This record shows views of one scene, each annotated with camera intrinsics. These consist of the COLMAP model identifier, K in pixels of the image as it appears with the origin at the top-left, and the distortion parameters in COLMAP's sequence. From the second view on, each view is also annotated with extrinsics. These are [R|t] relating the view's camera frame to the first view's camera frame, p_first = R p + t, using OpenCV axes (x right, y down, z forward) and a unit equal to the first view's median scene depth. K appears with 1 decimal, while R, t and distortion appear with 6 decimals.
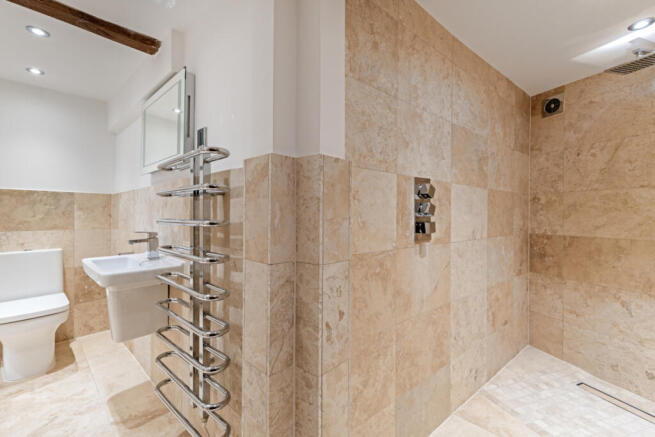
lens RADIAL K [[278.8, 0, 328.4], [0, 278.8, 213.9], [0, 0, 1]] dist [0.008303, -0.000001]
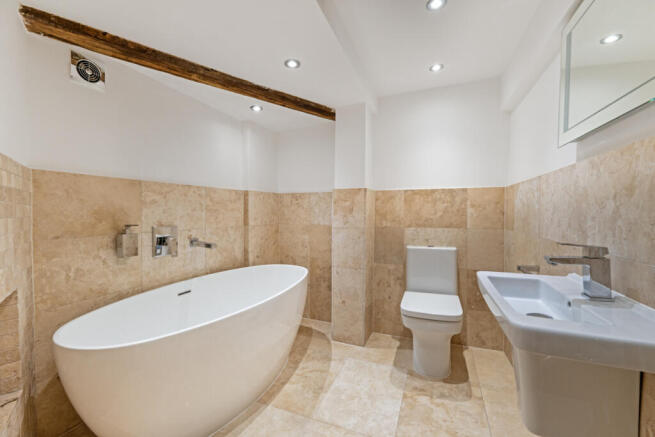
lens RADIAL K [[278.8, 0, 328.2], [0, 278.8, 216.3], [0, 0, 1]] dist [0.008303, -0.000001]
pose [[0.367333, 0.011877, -0.930014, -0.243158], [0.001860, 0.999907, 0.013505, 0.002675], [0.930088, -0.006690, 0.367277, 0.264046]]
